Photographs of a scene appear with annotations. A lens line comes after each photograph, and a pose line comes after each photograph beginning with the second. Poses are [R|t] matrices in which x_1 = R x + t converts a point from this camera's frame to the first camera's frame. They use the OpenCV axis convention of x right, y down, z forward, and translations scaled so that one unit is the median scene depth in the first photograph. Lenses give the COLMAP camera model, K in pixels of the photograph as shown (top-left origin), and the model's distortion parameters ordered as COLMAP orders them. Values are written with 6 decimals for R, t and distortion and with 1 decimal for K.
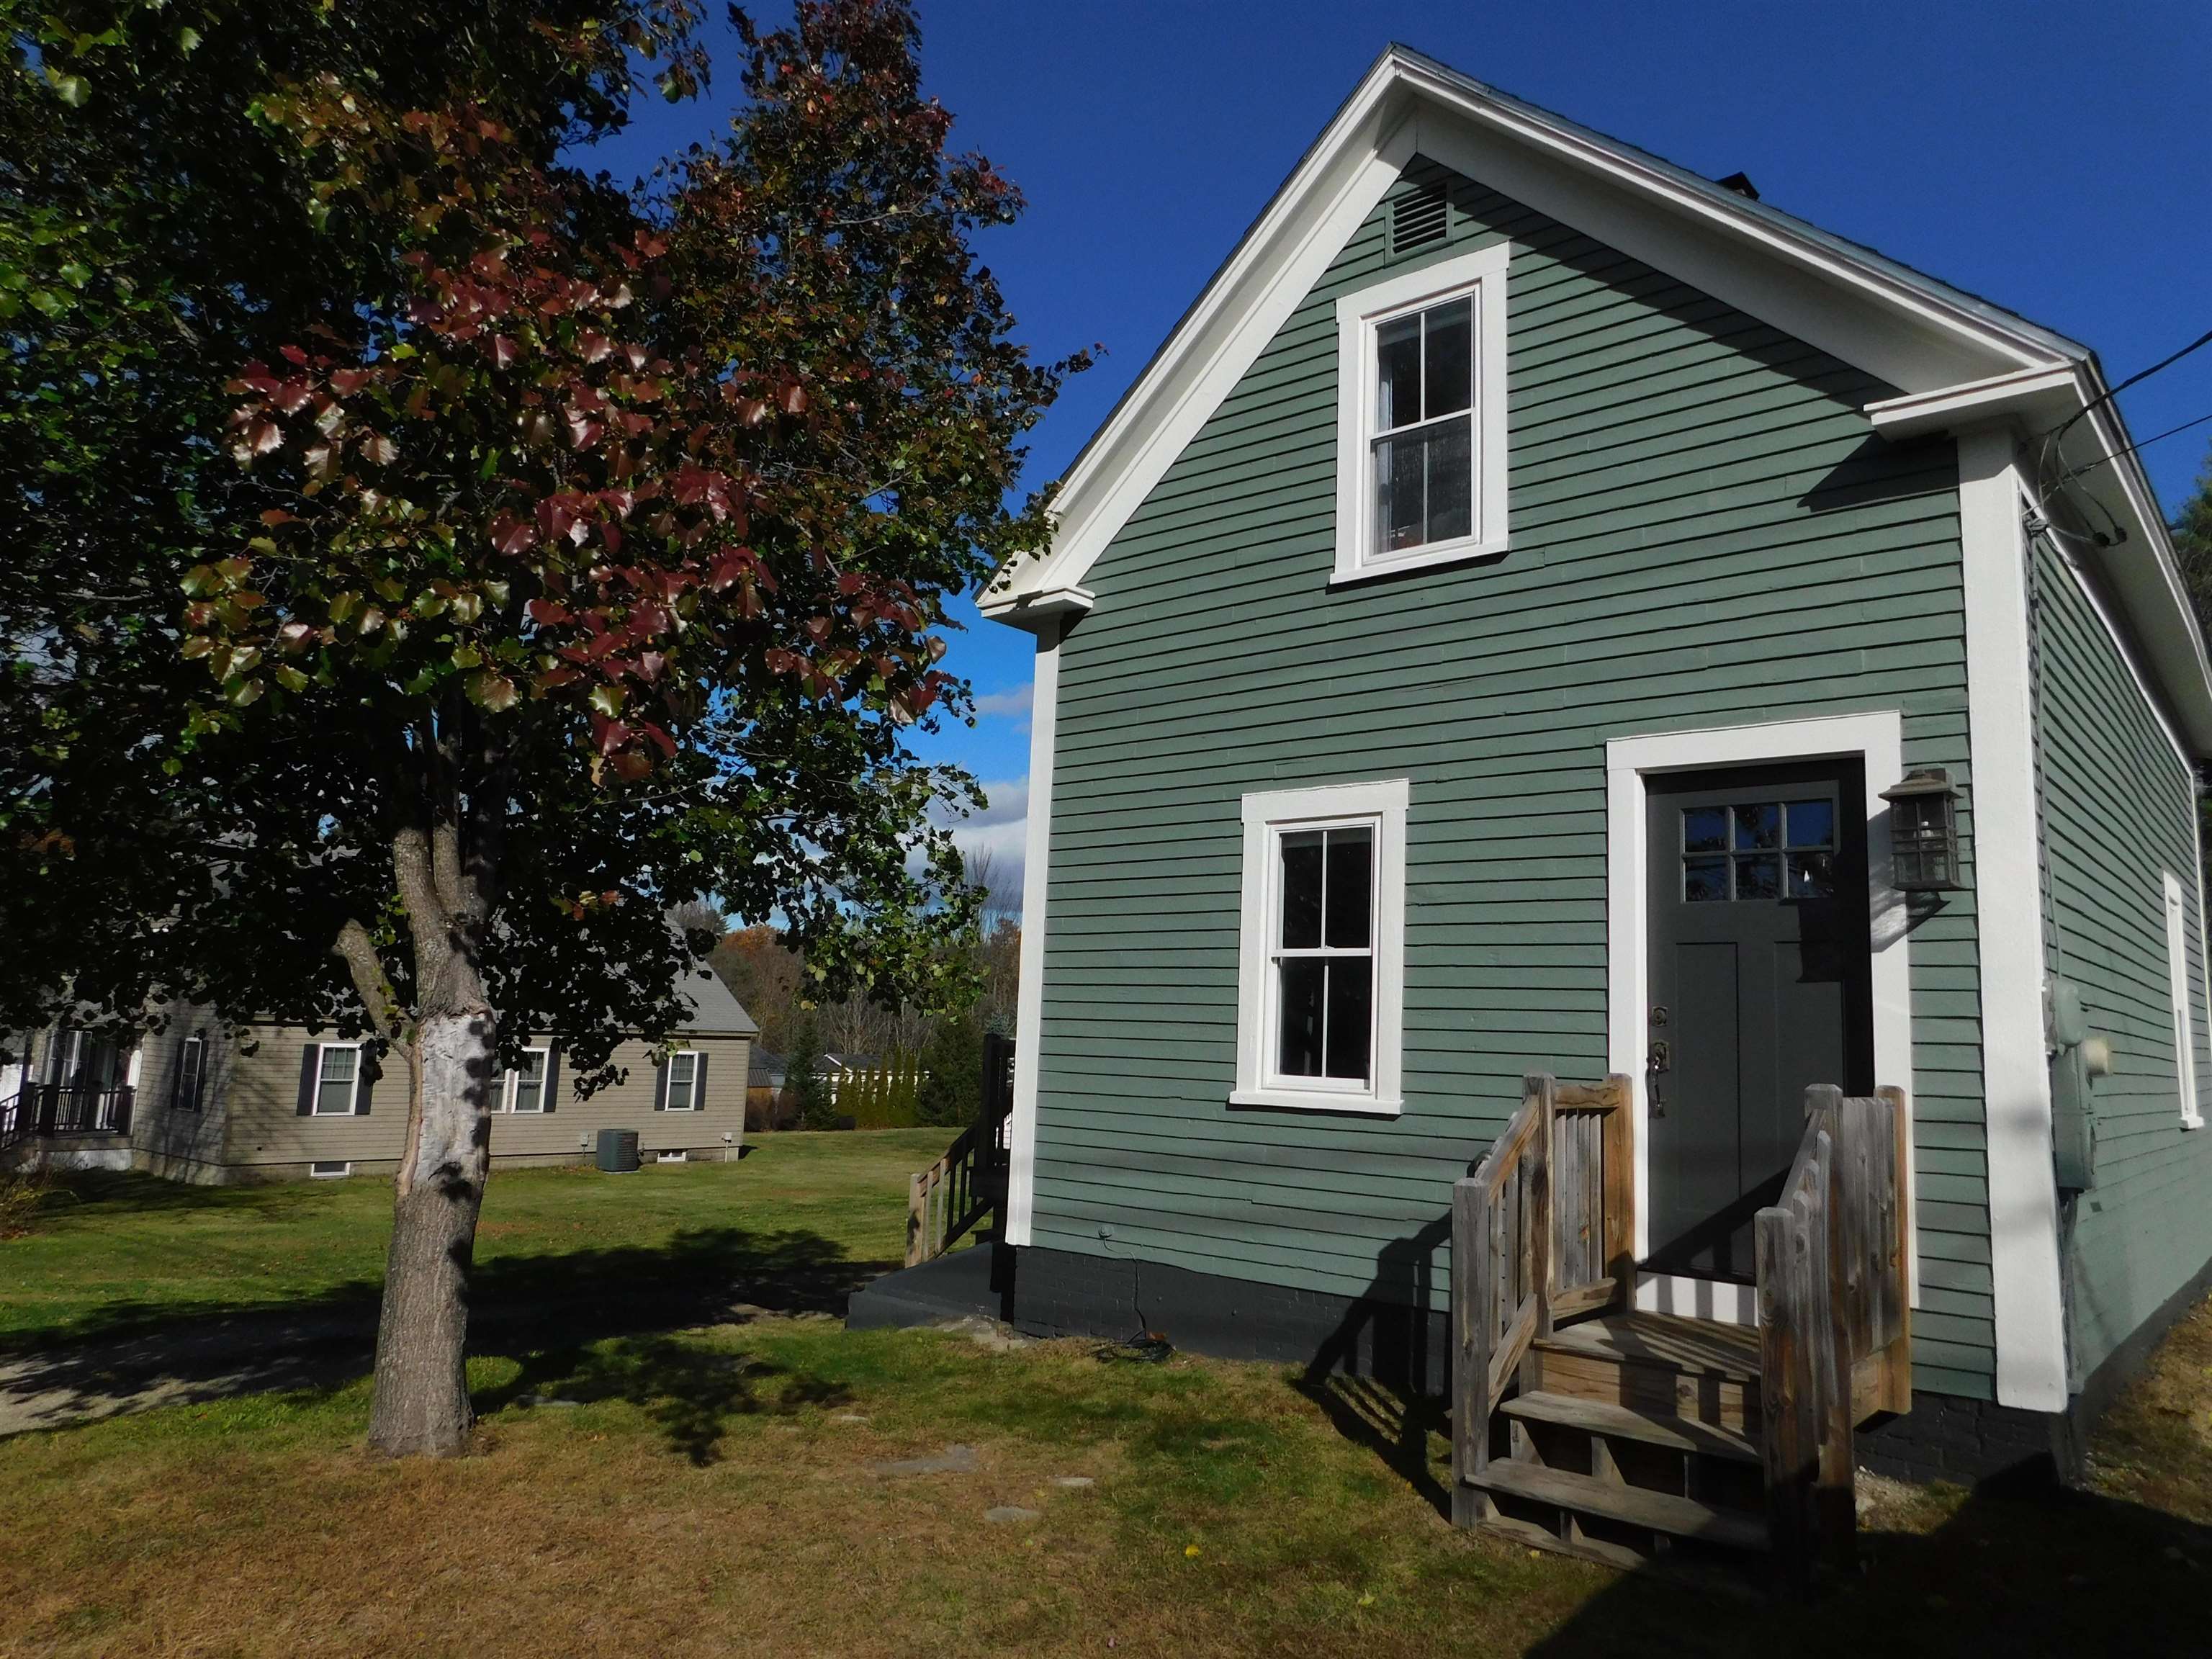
lens RADIAL K [[1492.9, 0, 1106.0], [0, 1492.9, 829.5], [0, 0, 1]] dist [-0.065880, 0.068750]
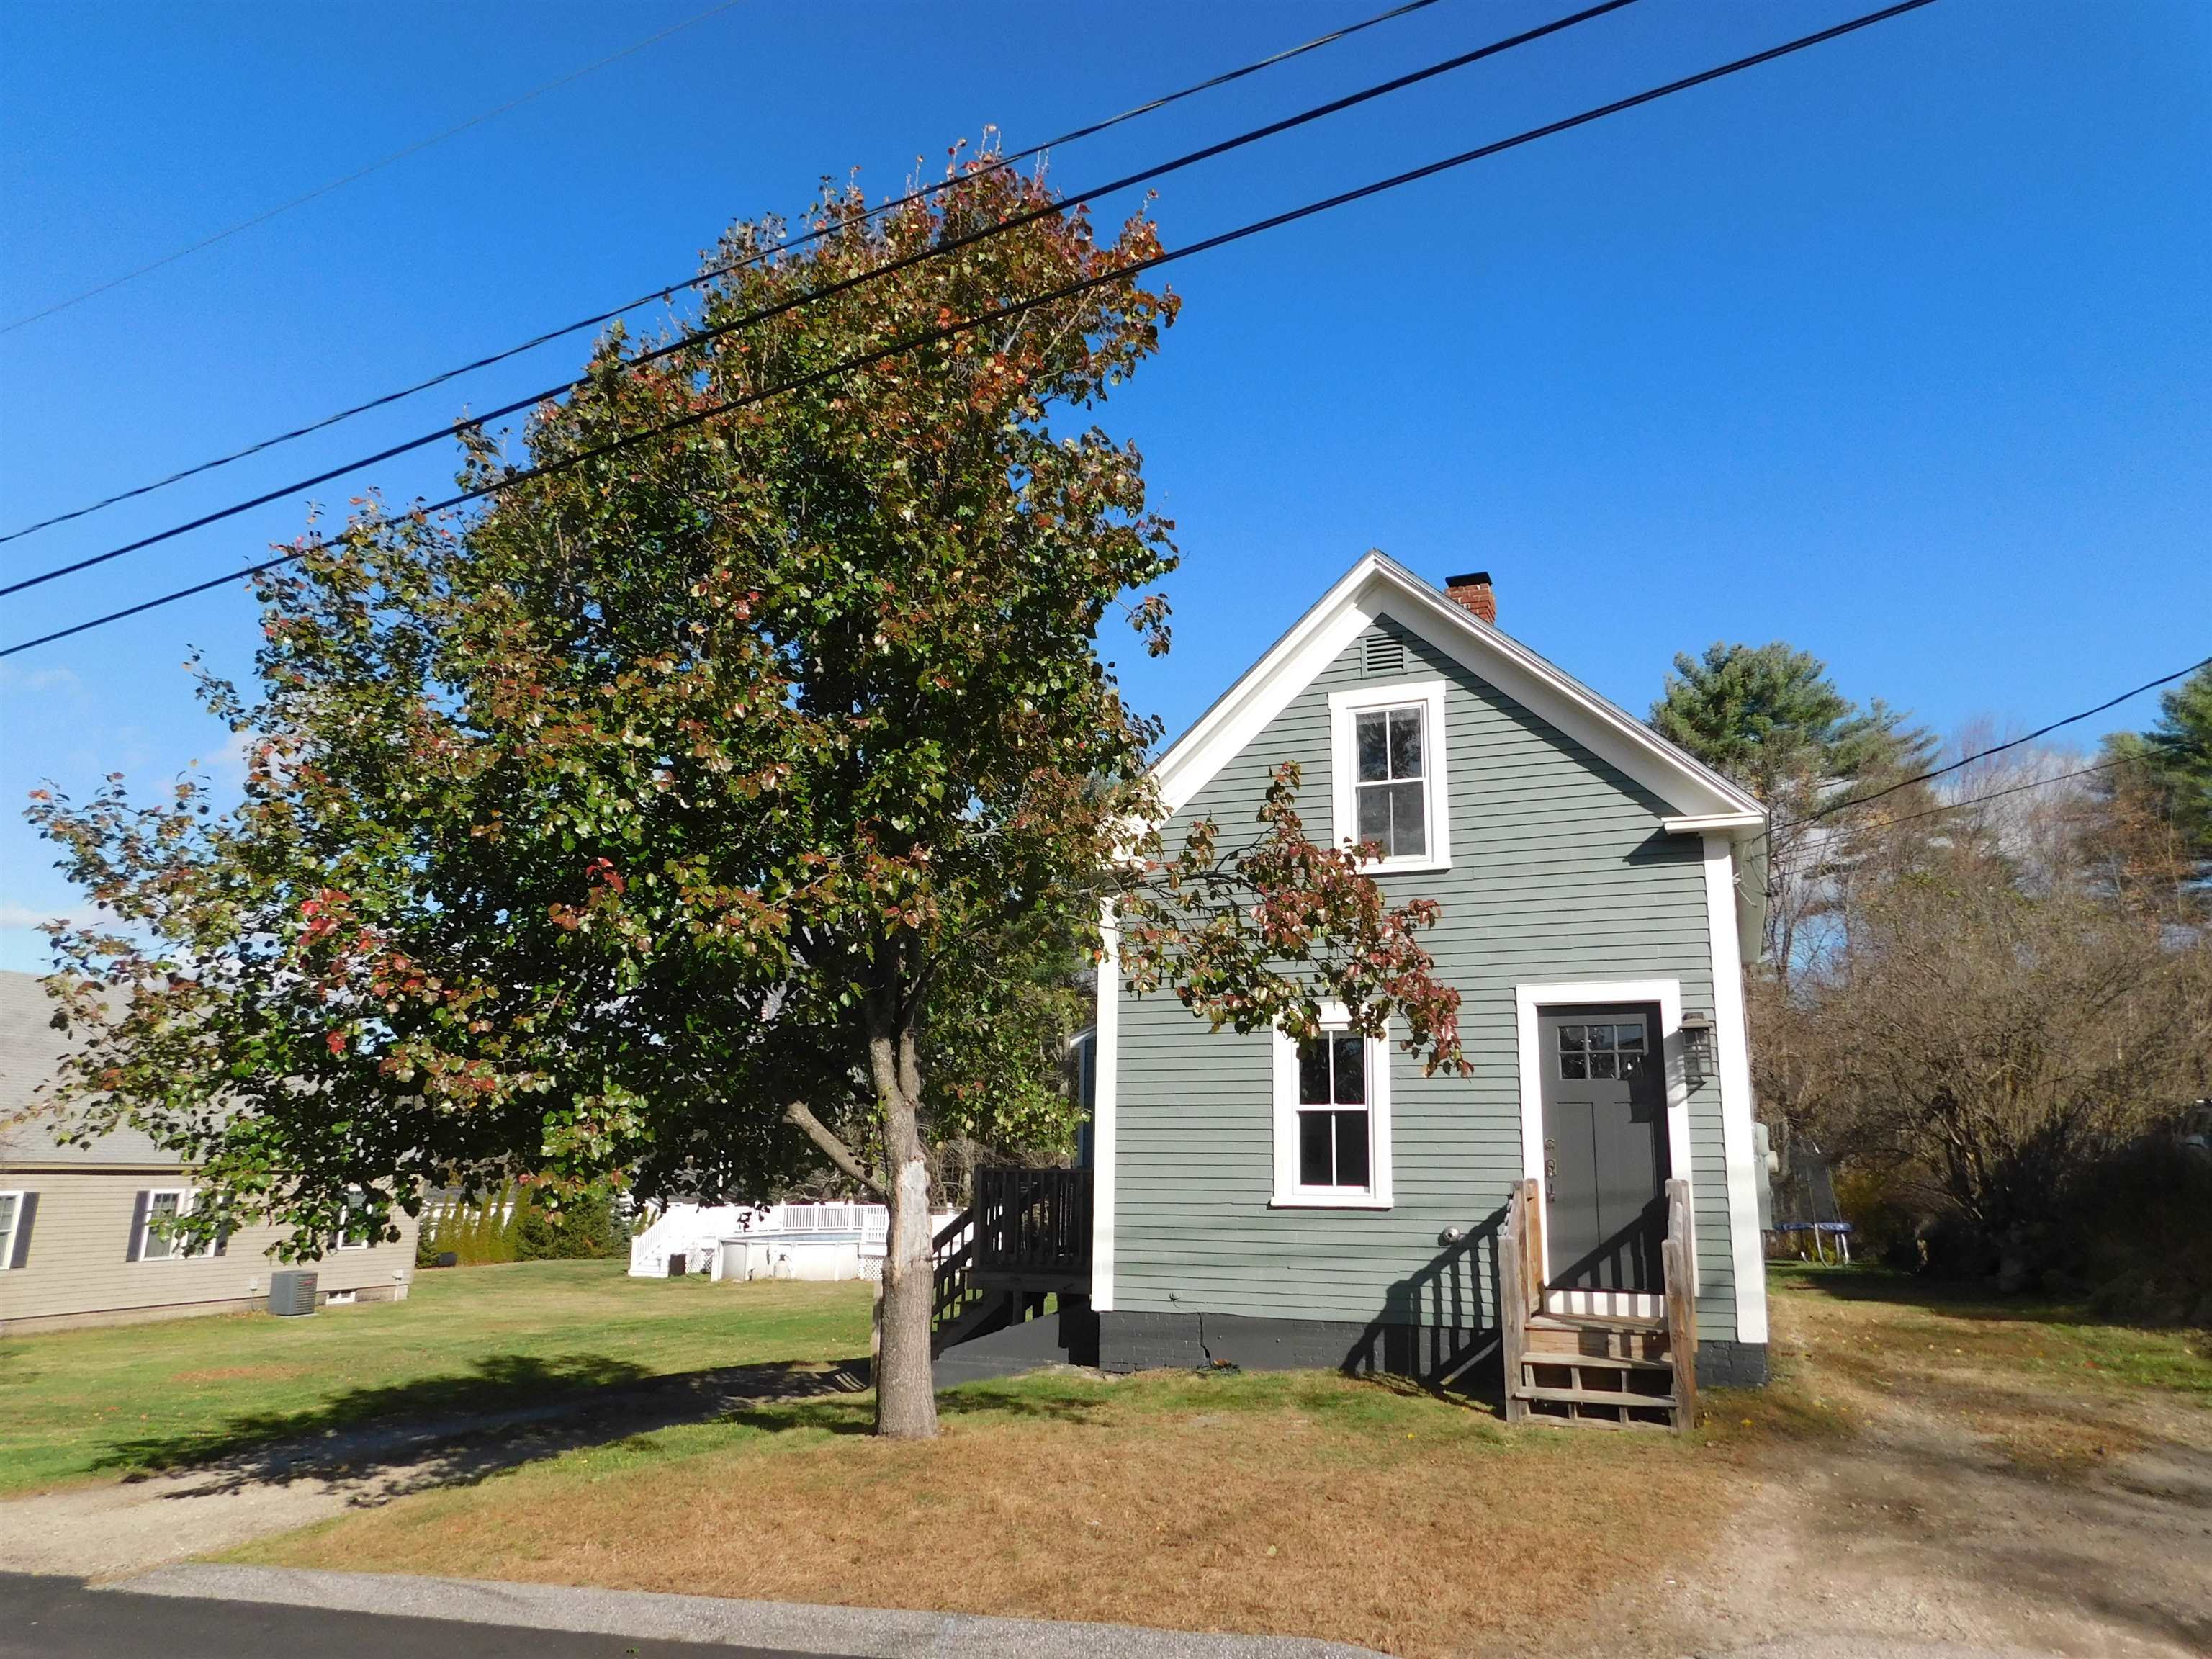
lens RADIAL K [[1492.9, 0, 1106.0], [0, 1492.9, 829.5], [0, 0, 1]] dist [-0.065880, 0.068750]
pose [[0.956658, 0.041413, 0.288253, -0.595216], [-0.018200, 0.996404, -0.082752, -0.083733], [-0.290643, 0.073919, 0.953972, -0.507404]]
